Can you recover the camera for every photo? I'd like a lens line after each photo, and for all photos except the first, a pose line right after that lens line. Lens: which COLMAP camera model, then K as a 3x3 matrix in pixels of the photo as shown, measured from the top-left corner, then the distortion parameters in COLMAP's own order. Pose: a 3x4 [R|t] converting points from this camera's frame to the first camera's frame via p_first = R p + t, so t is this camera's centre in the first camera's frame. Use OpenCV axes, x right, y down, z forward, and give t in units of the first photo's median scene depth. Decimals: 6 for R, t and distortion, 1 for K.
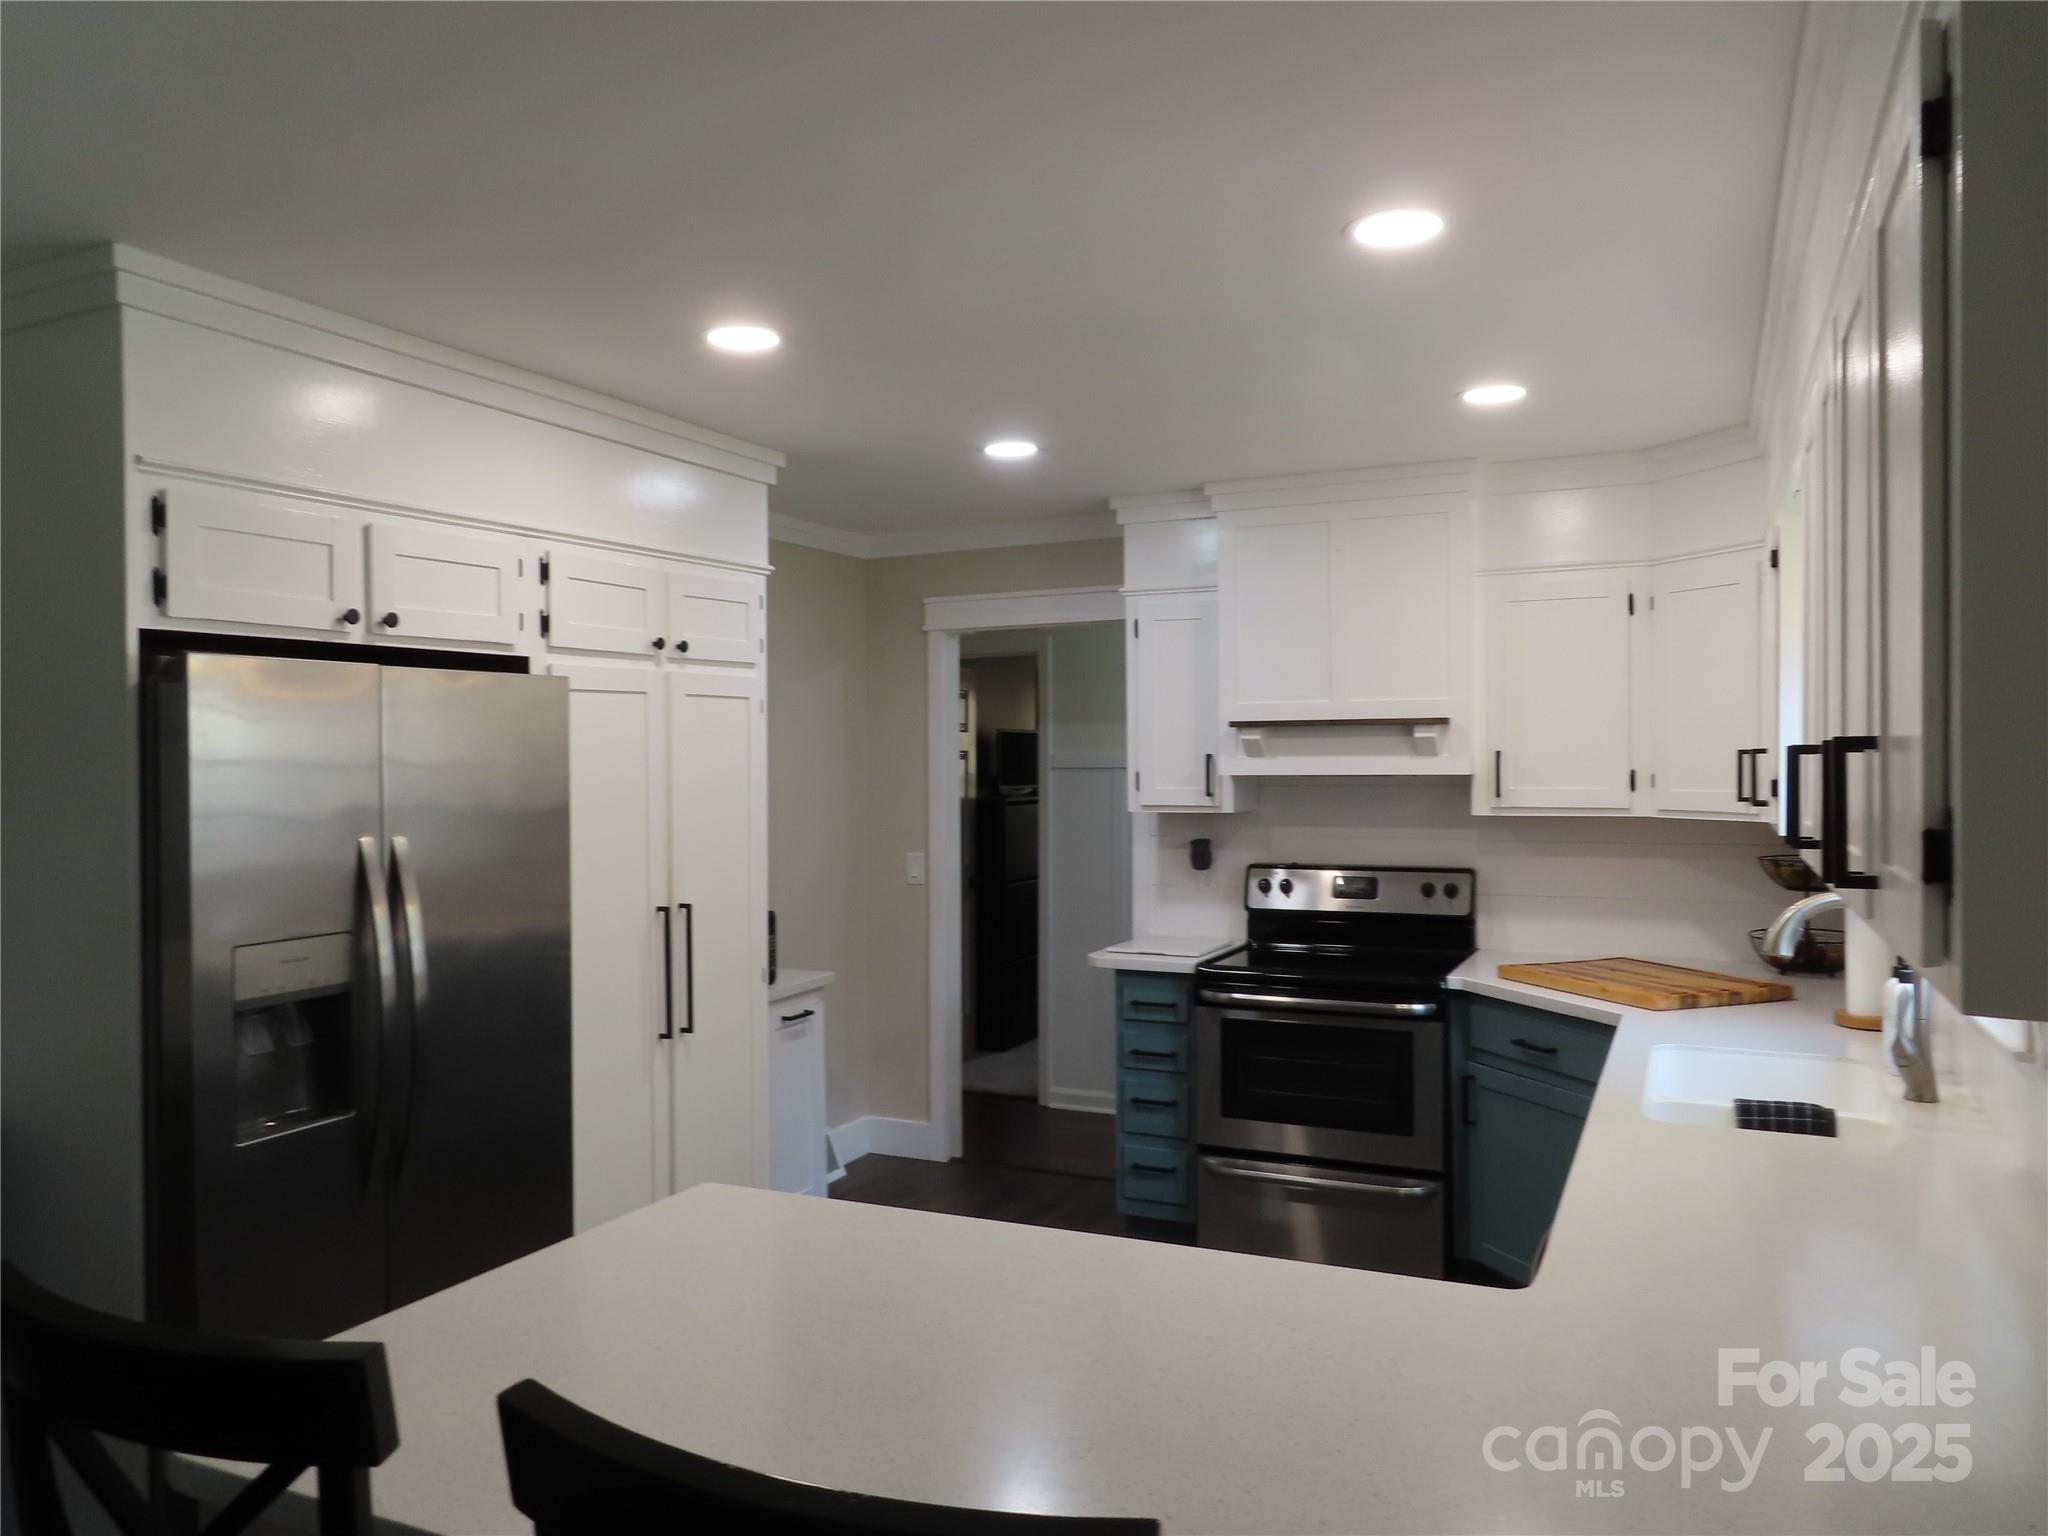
lens RADIAL K [[1422.2, 0, 1025.6], [0, 1422.2, 760.2], [0, 0, 1]] dist [-0.053302, 0.009430]
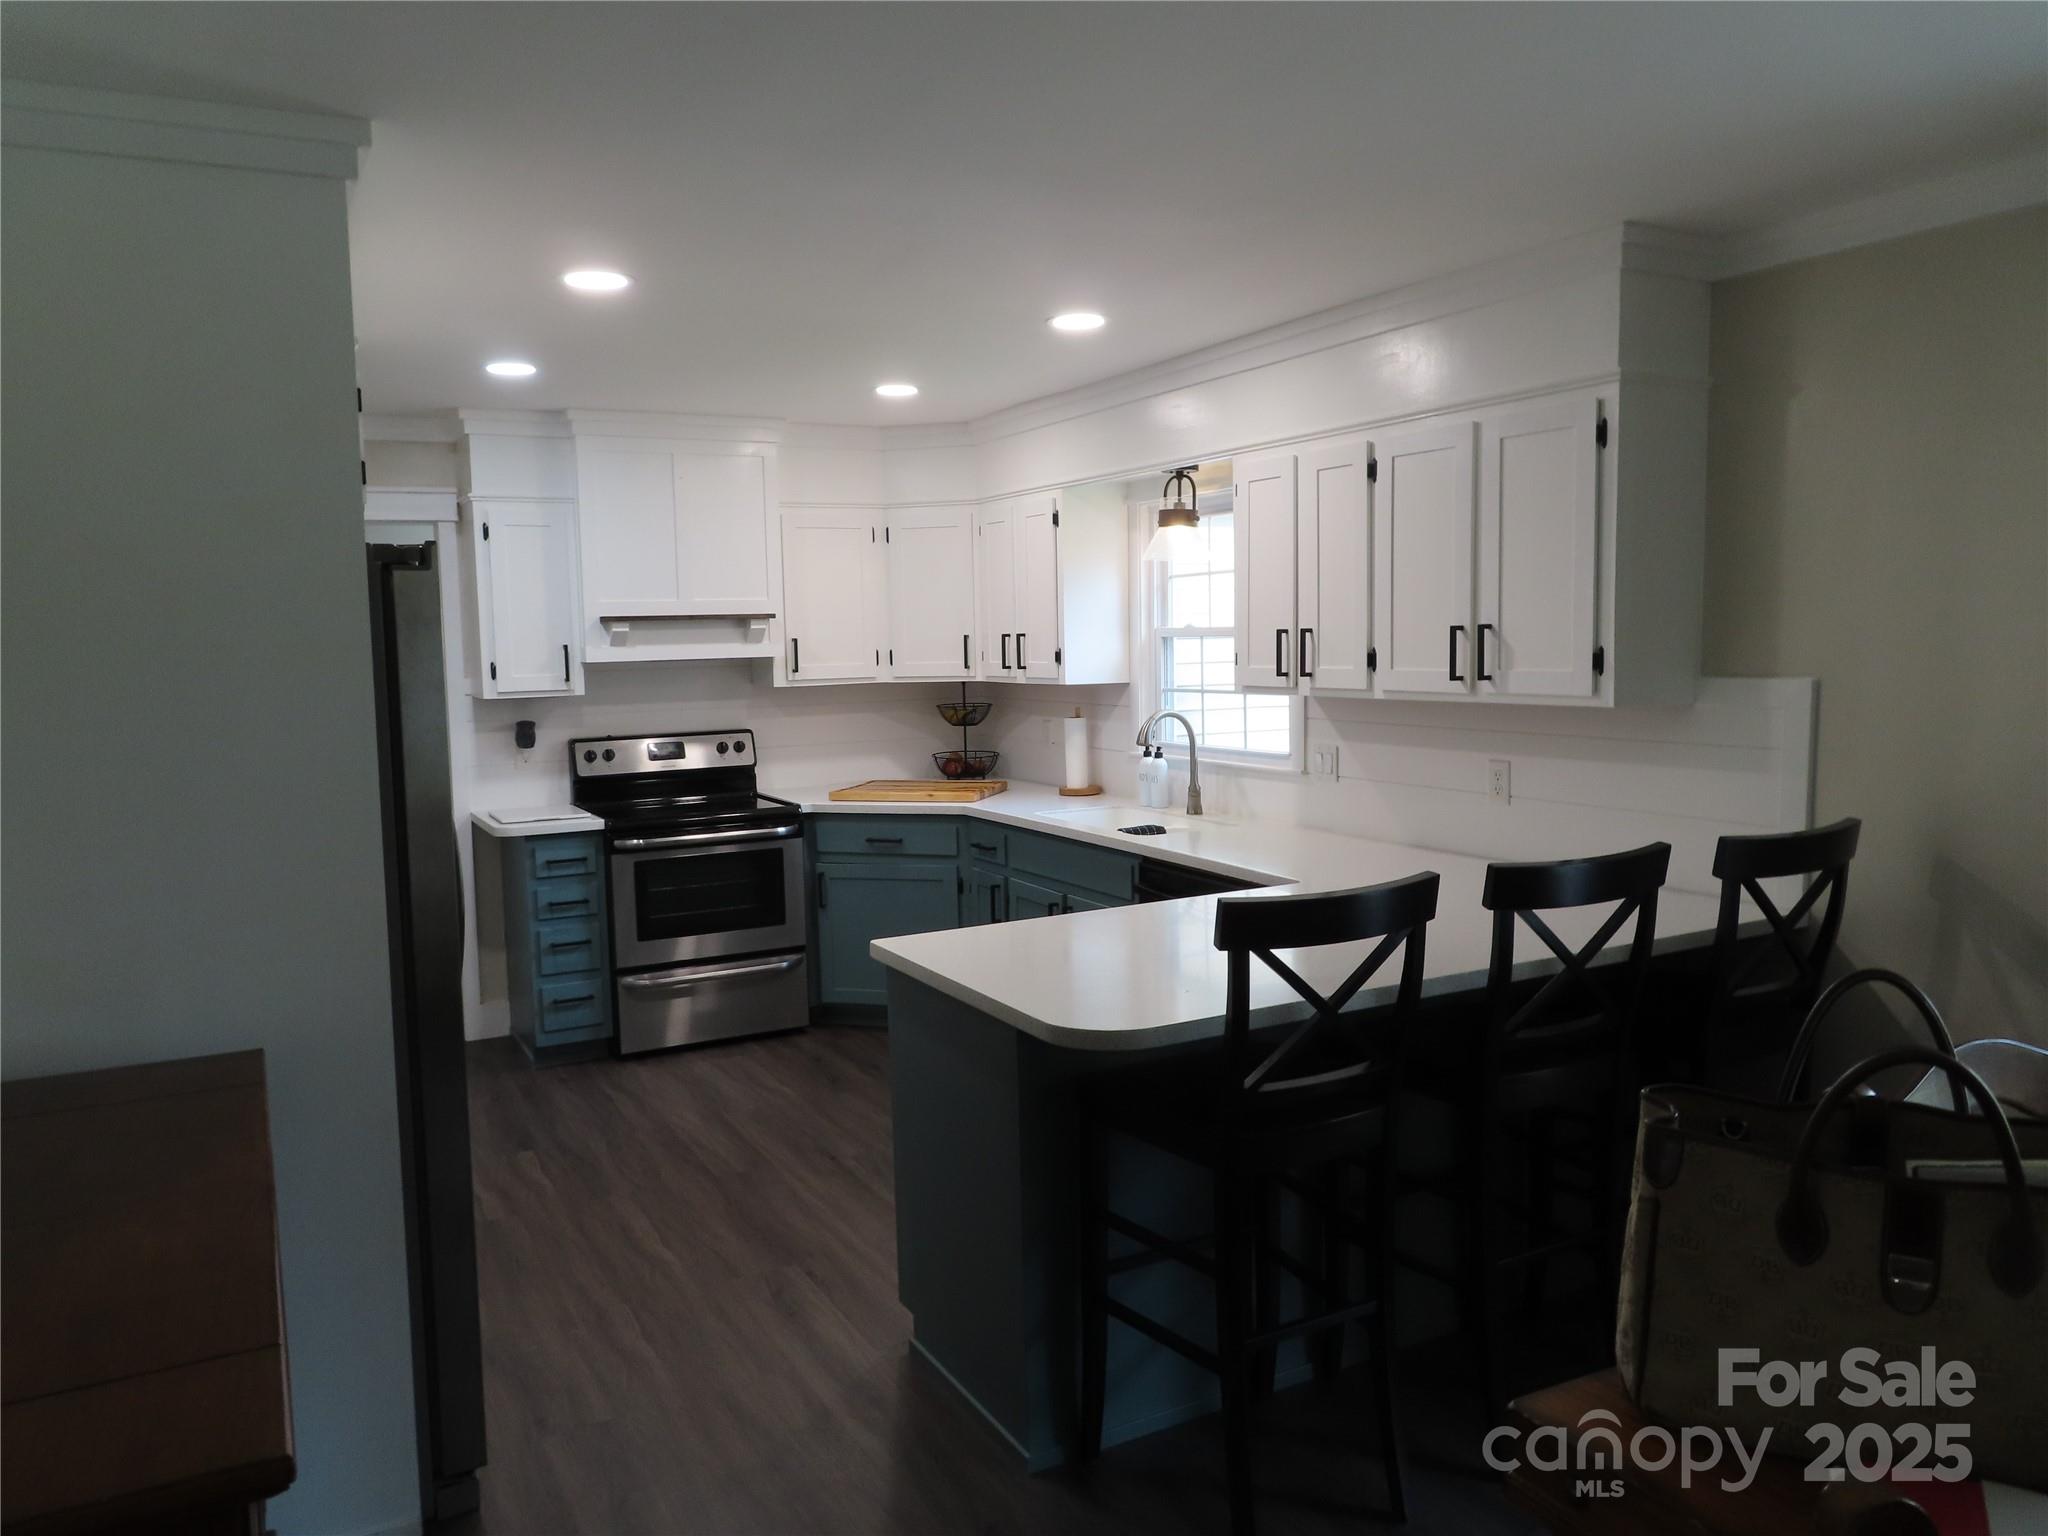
lens RADIAL K [[1422.2, 0, 1030.8], [0, 1422.2, 775.0], [0, 0, 1]] dist [-0.053302, 0.009430]
pose [[0.581905, -0.087180, 0.808571, -0.617947], [0.017313, 0.995340, 0.094857, -0.001536], [-0.813073, -0.041199, 0.580702, 0.019544]]
